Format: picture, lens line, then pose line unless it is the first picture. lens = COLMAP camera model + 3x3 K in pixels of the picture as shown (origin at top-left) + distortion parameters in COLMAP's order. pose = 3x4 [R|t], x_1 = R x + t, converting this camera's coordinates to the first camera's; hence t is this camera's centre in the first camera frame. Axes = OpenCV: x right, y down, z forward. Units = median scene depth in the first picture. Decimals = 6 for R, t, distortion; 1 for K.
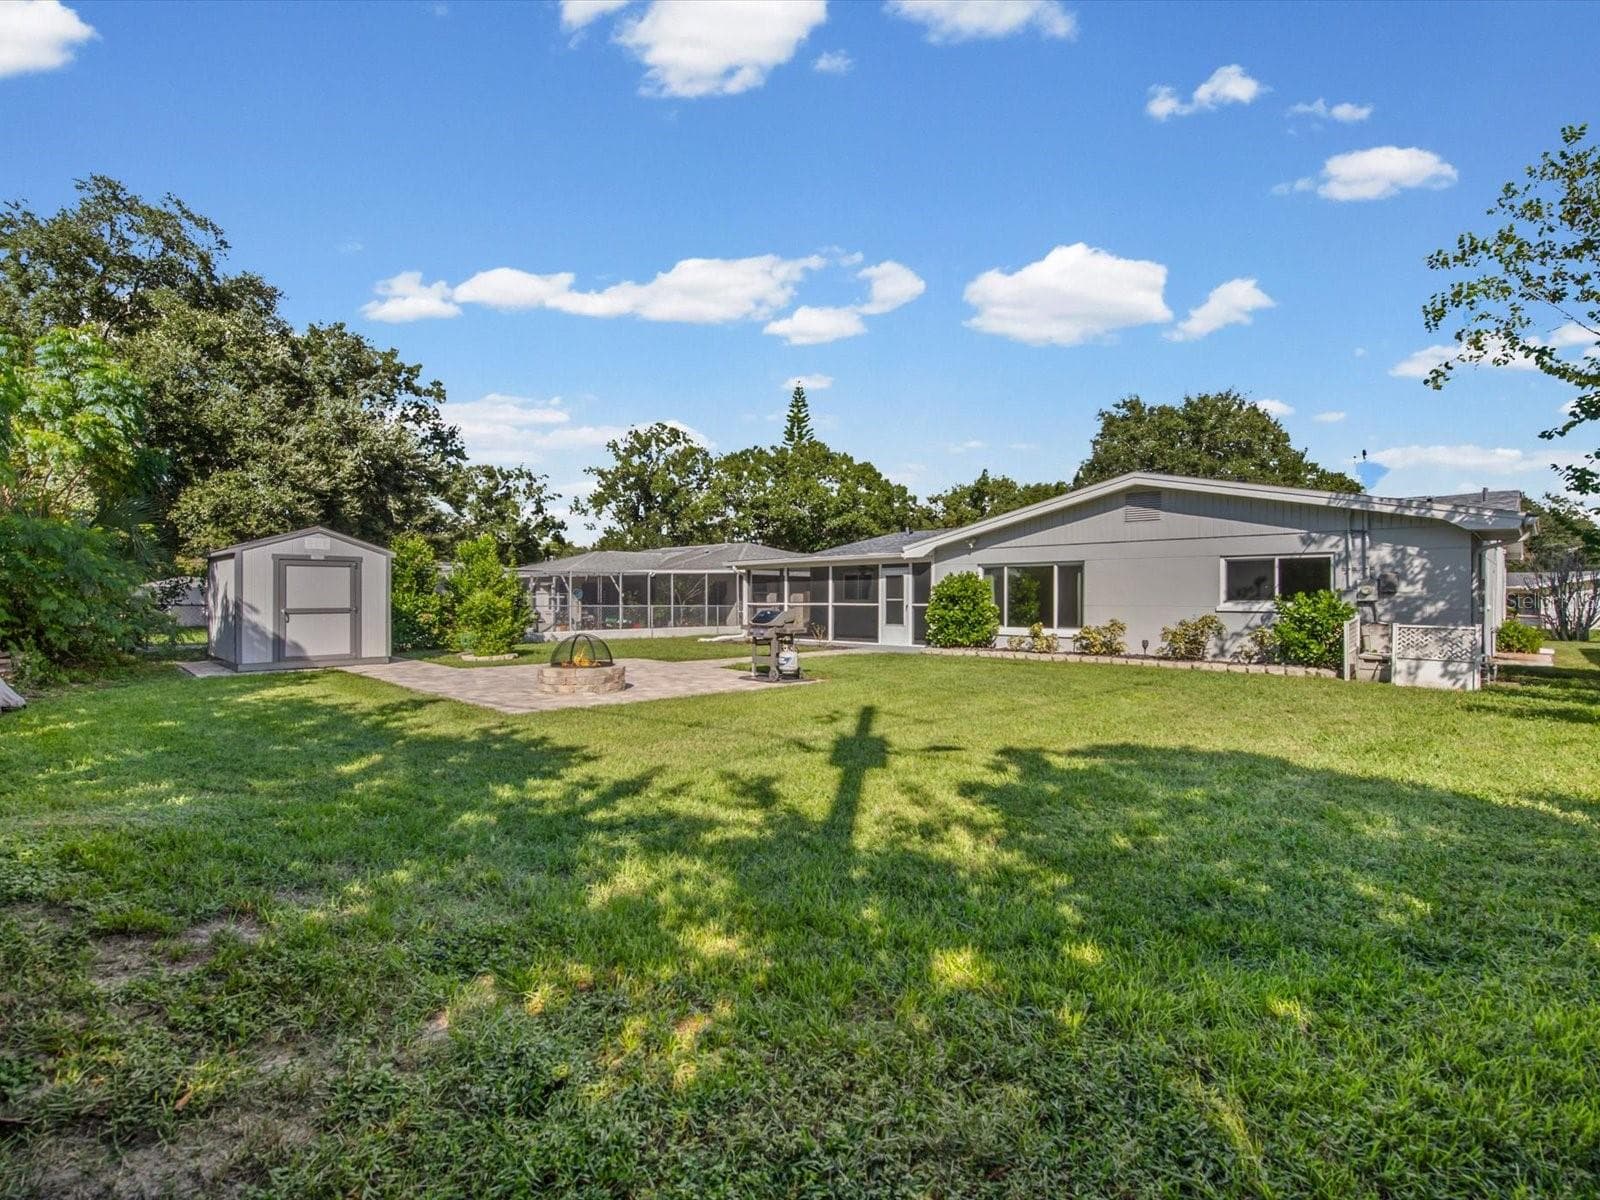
lens RADIAL K [[754.2, 0, 802.9], [0, 754.2, 579.3], [0, 0, 1]] dist [-0.019688, -0.000587]
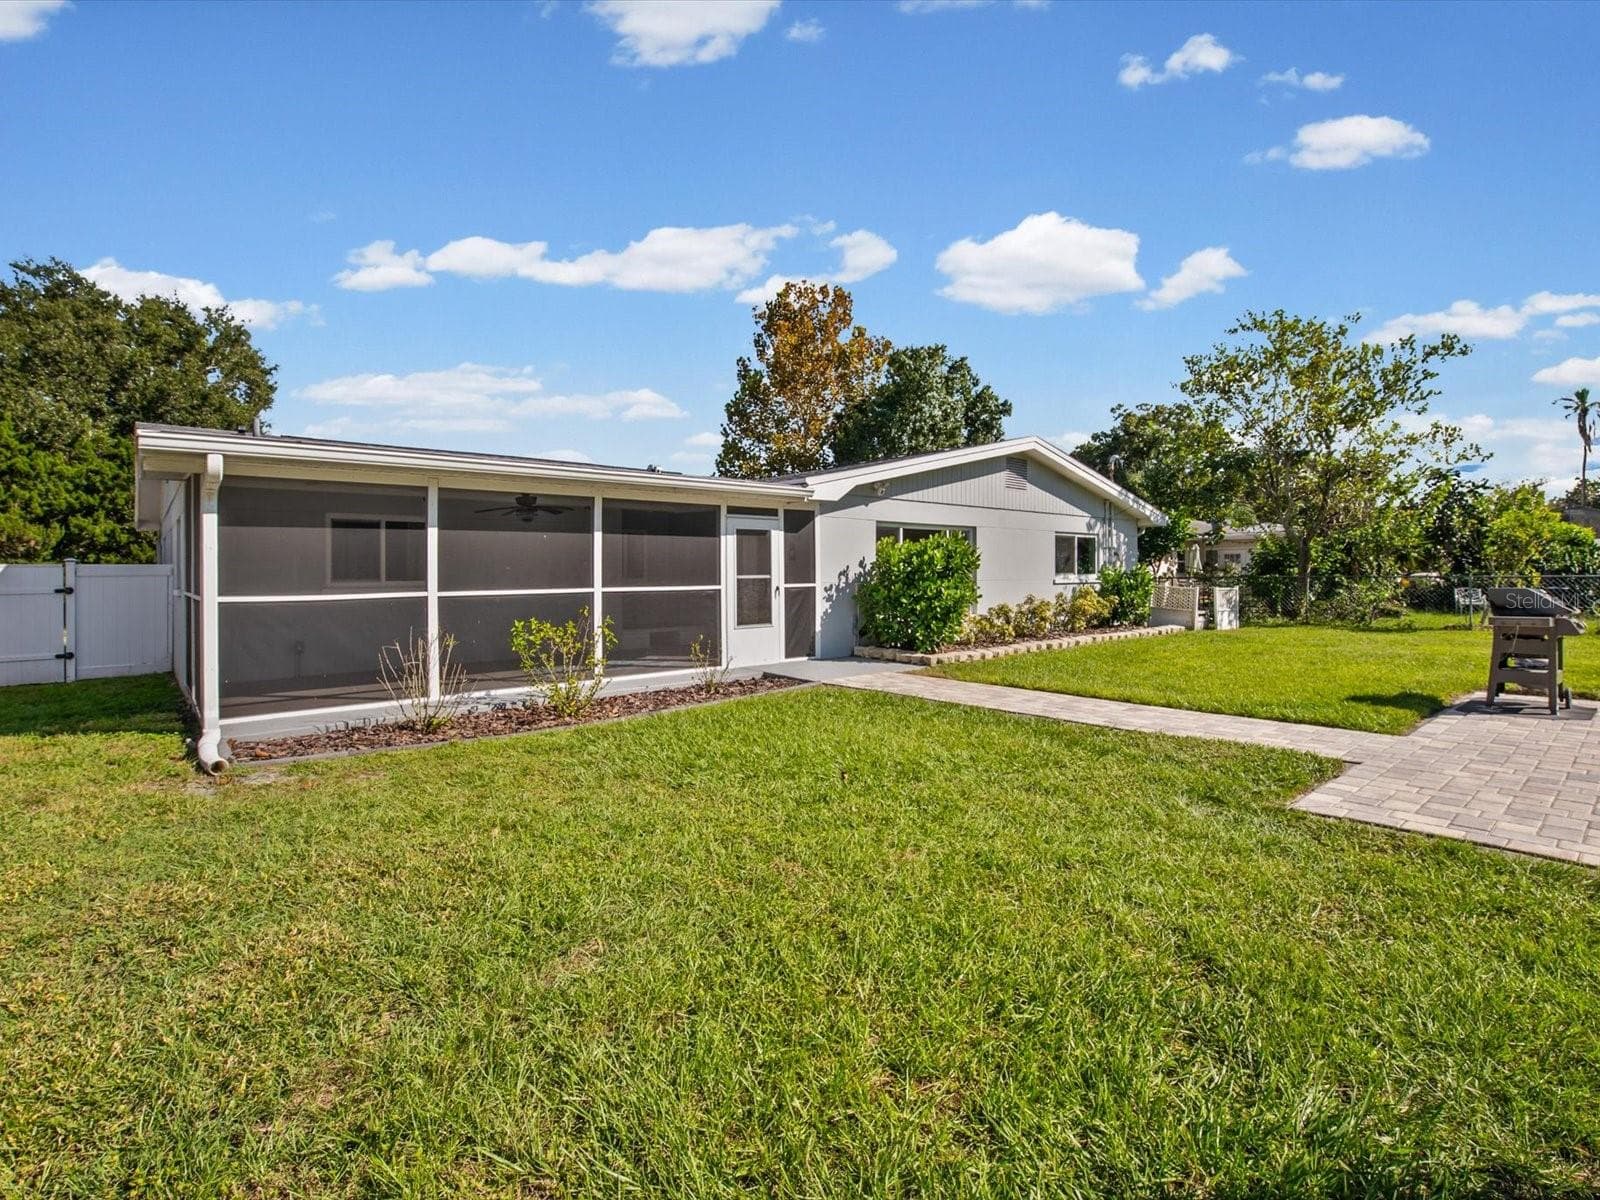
lens RADIAL K [[754.2, 0, 802.9], [0, 754.2, 579.3], [0, 0, 1]] dist [-0.019688, -0.000587]
pose [[0.095029, -0.007880, 0.995443, -0.395439], [-0.017023, 0.999810, 0.009540, 0.023161], [-0.995329, -0.017852, 0.094877, 0.931669]]
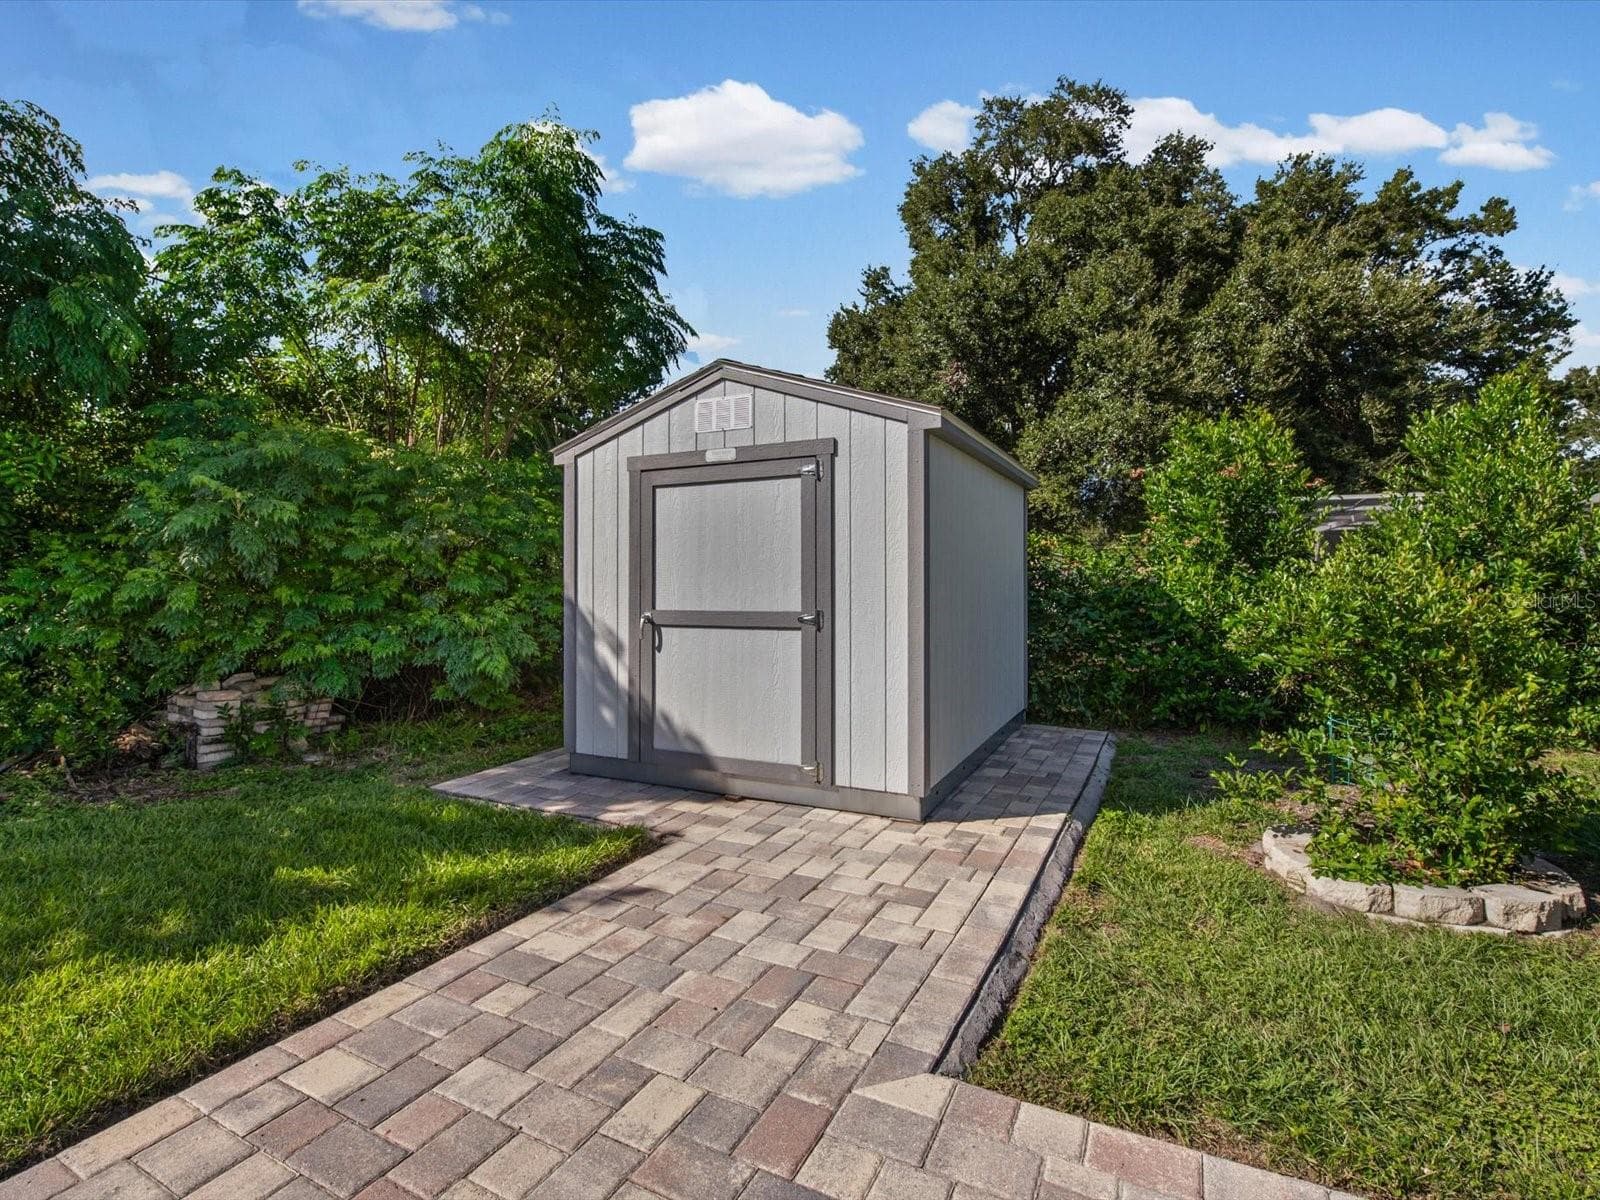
lens RADIAL K [[754.2, 0, 802.9], [0, 754.2, 579.3], [0, 0, 1]] dist [-0.019688, -0.000587]
pose [[0.300606, -0.000514, -0.953748, -0.240181], [0.022662, 0.999721, 0.006604, 0.017224], [0.953479, -0.023599, 0.300534, 0.691176]]
